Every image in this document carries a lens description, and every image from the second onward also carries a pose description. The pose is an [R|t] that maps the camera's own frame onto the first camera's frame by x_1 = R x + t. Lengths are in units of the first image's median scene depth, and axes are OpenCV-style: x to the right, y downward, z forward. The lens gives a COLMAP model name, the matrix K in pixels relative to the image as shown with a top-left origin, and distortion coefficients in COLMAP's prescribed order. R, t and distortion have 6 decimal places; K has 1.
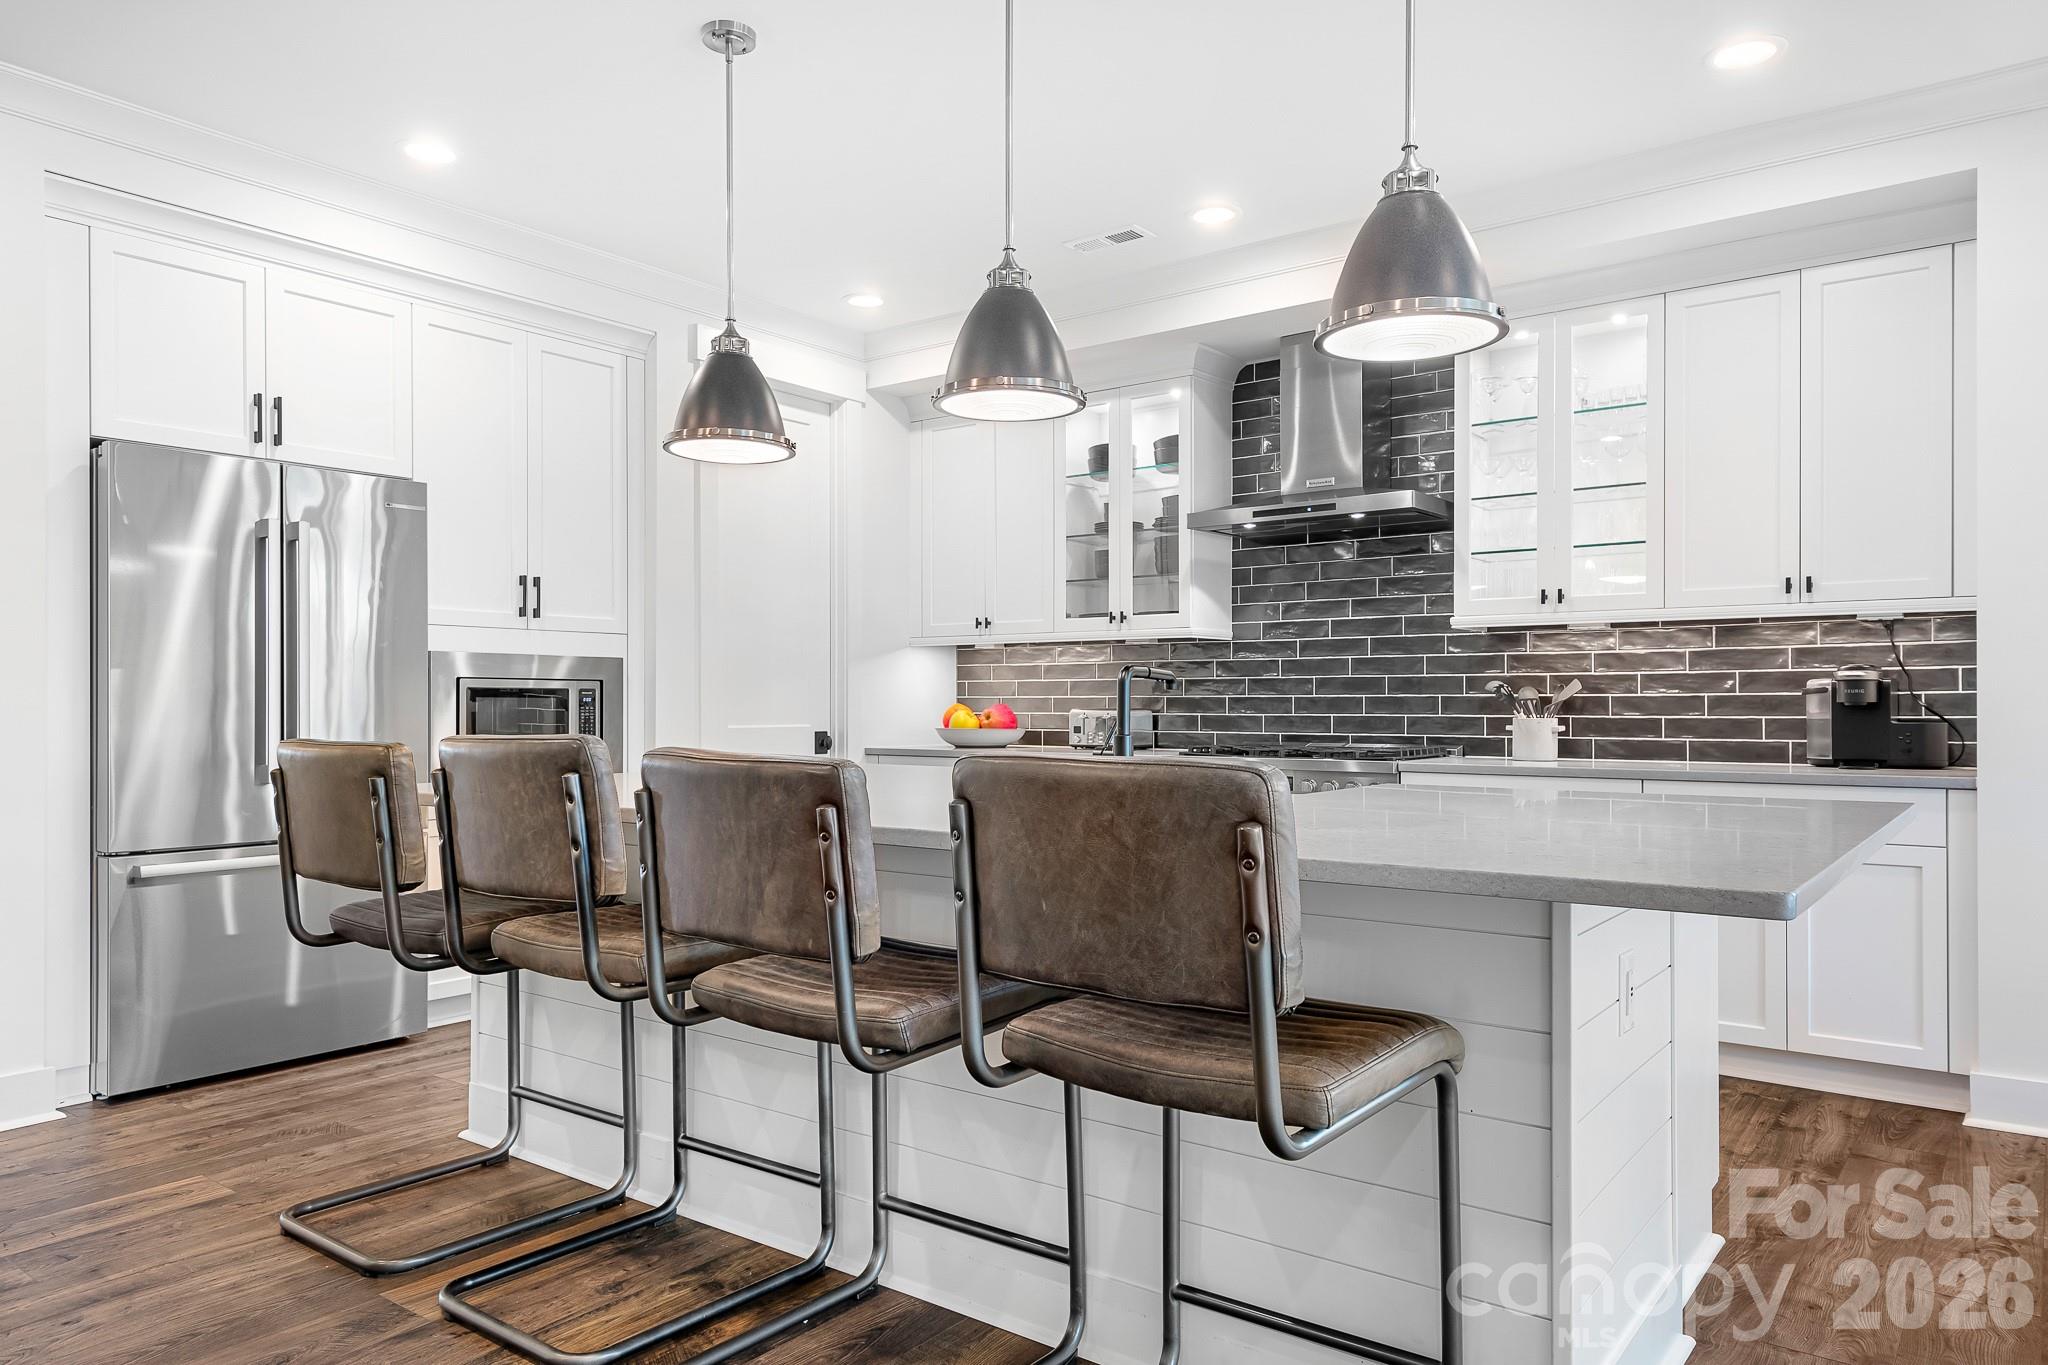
lens RADIAL K [[1346.1, 0, 1026.0], [0, 1346.1, 688.7], [0, 0, 1]] dist [0.011633, 0.001589]
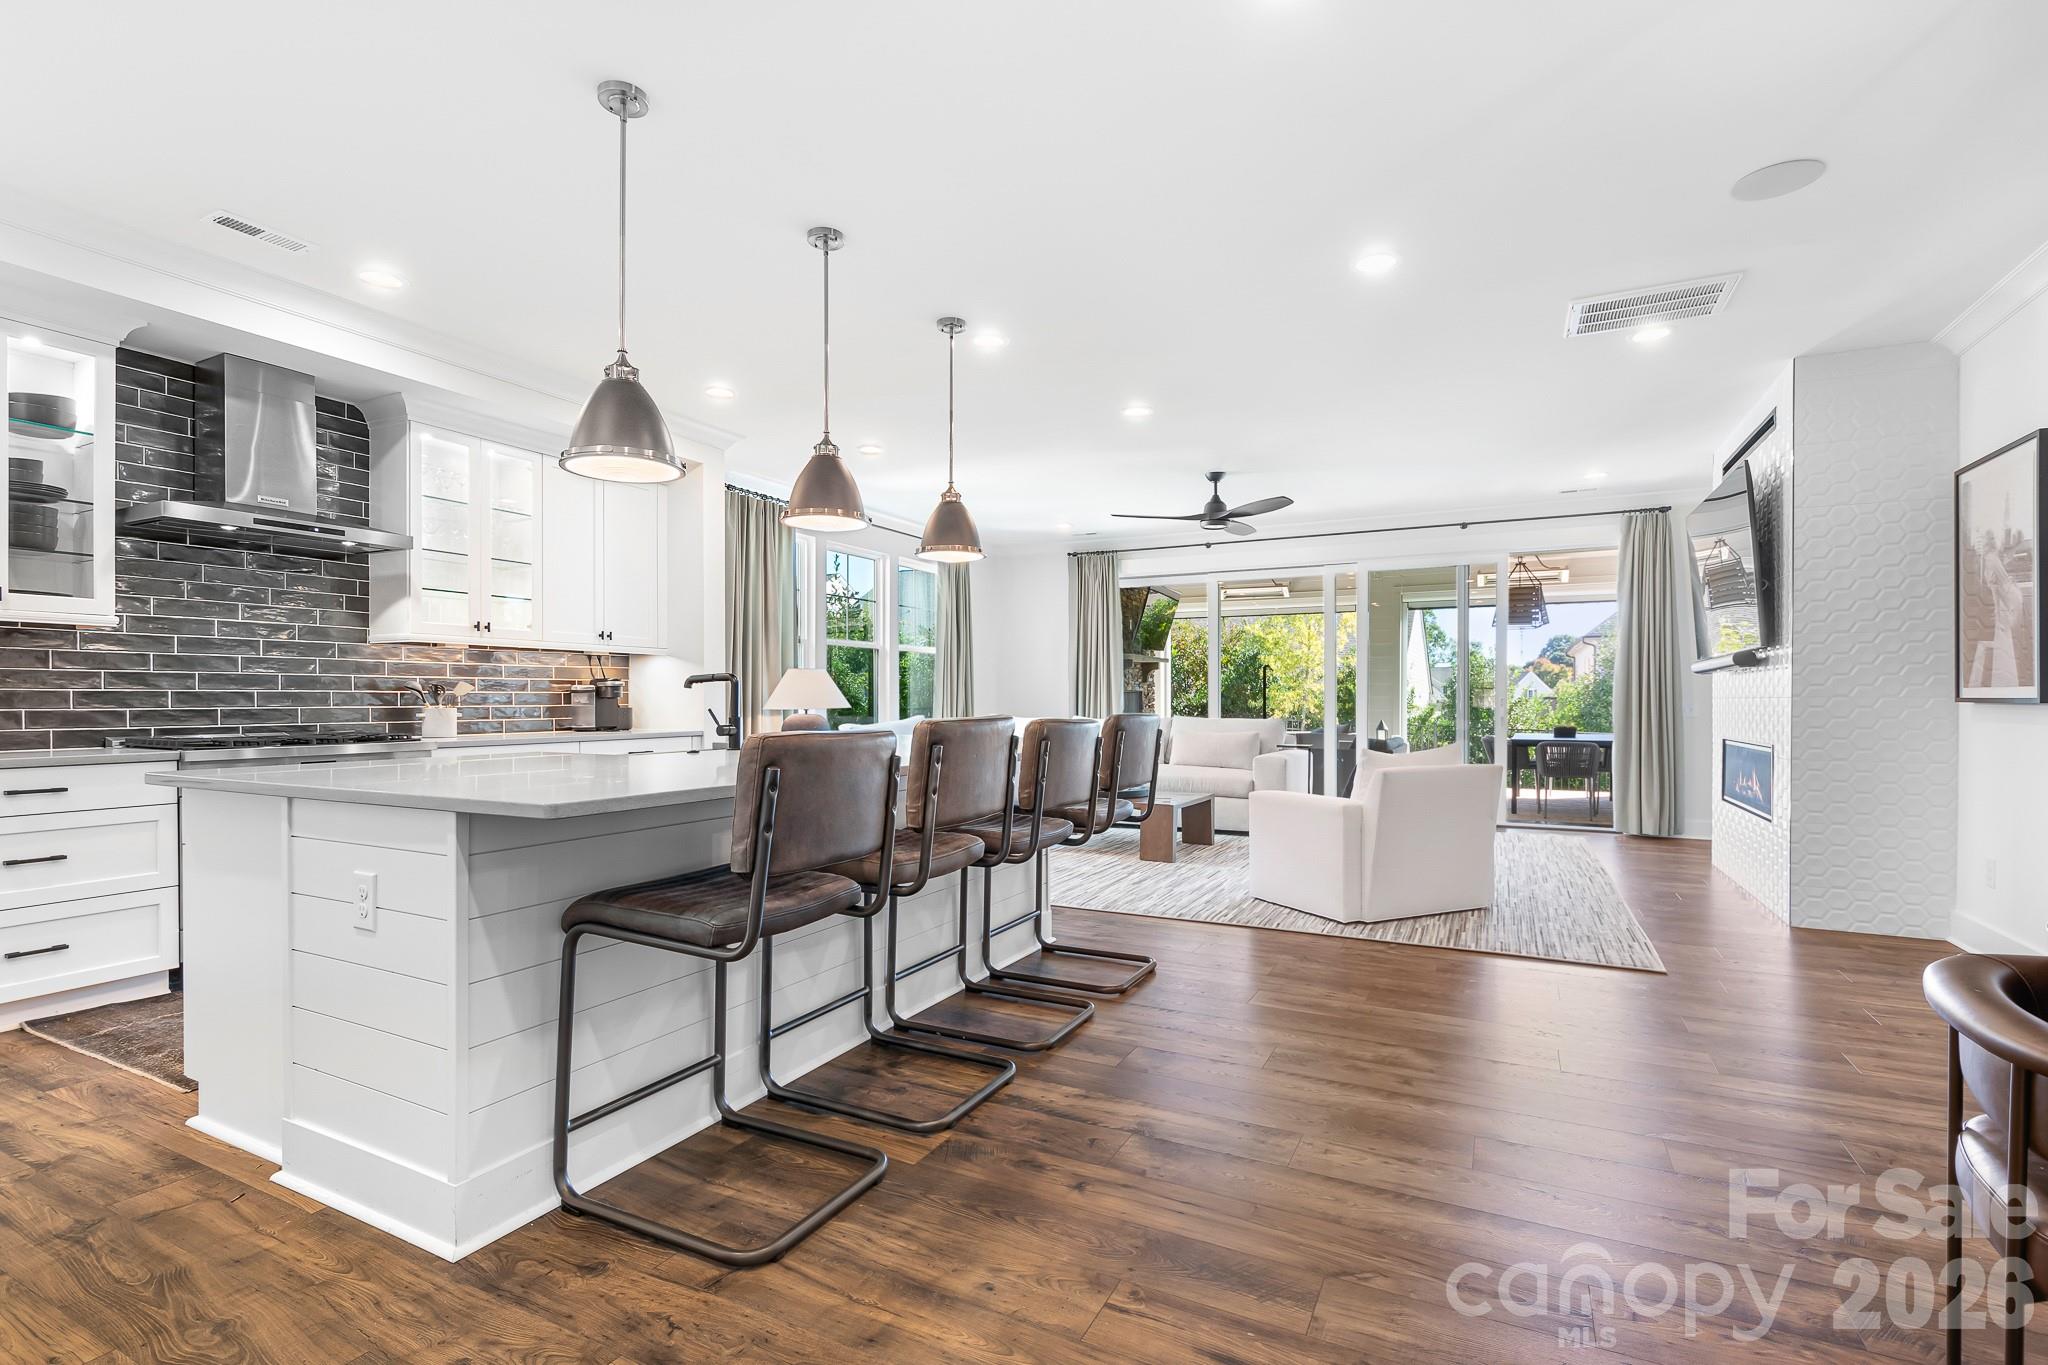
lens RADIAL K [[975.9, 0, 1005.4], [0, 975.9, 689.3], [0, 0, 1]] dist [0.014715, -0.000563]
pose [[-0.176440, 0.010058, 0.984260, -0.759708], [-0.011800, 0.999854, -0.012332, 0.007527], [-0.984241, -0.013791, -0.176296, 0.588843]]
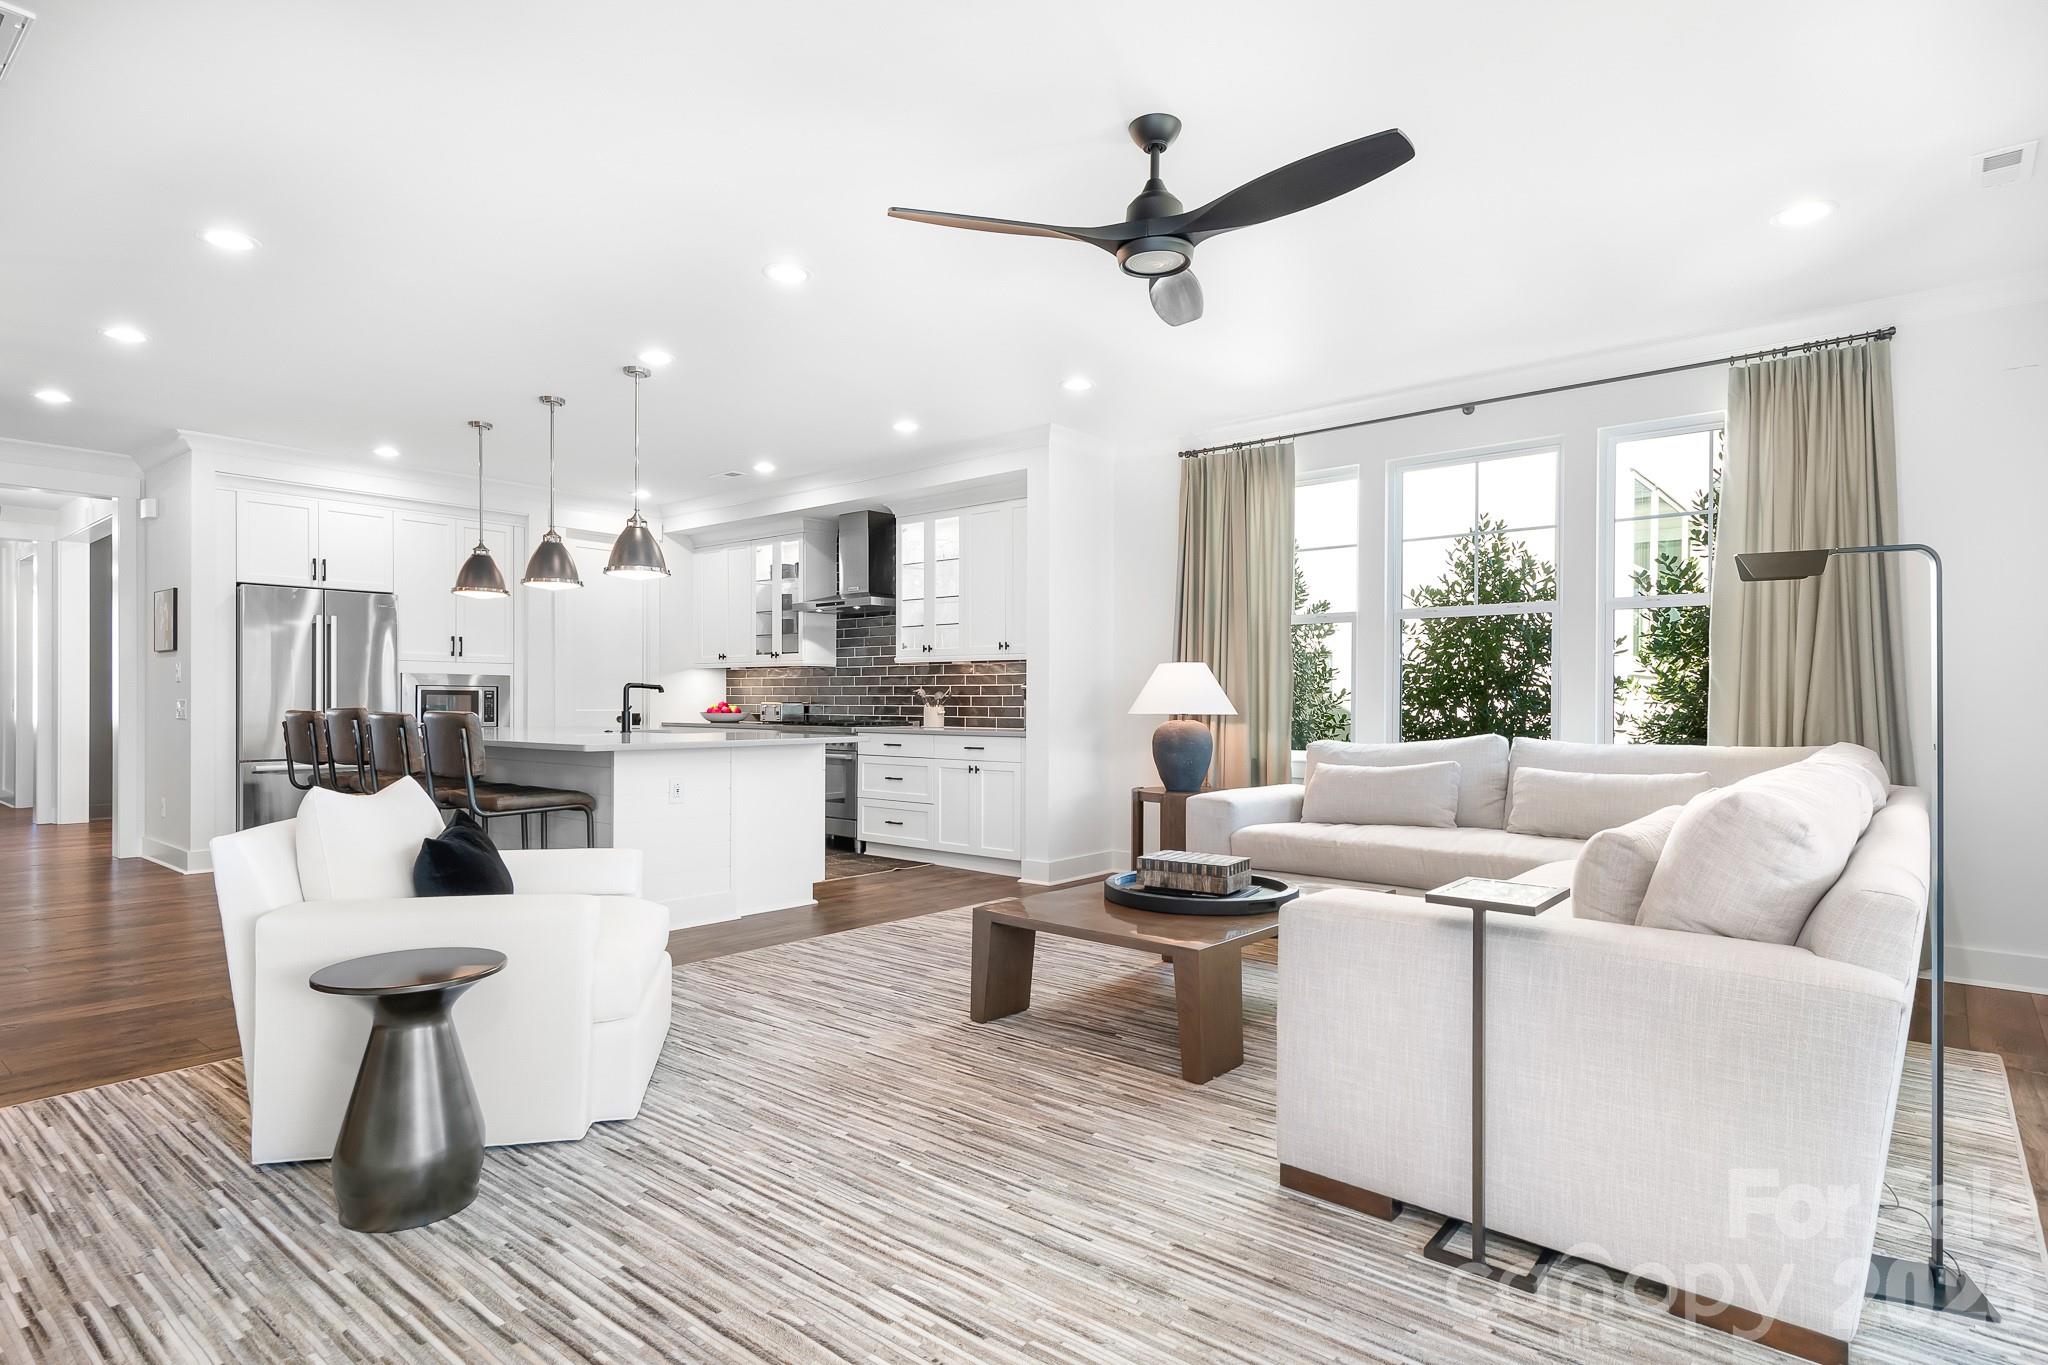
lens RADIAL K [[1075.3, 0, 1032.2], [0, 1075.3, 701.3], [0, 0, 1]] dist [0.014976, -0.004649]
pose [[0.998859, 0.005033, -0.047482, 0.605137], [-0.004486, 0.999922, 0.011625, -0.006780], [0.047537, -0.011398, 0.998804, -0.630335]]
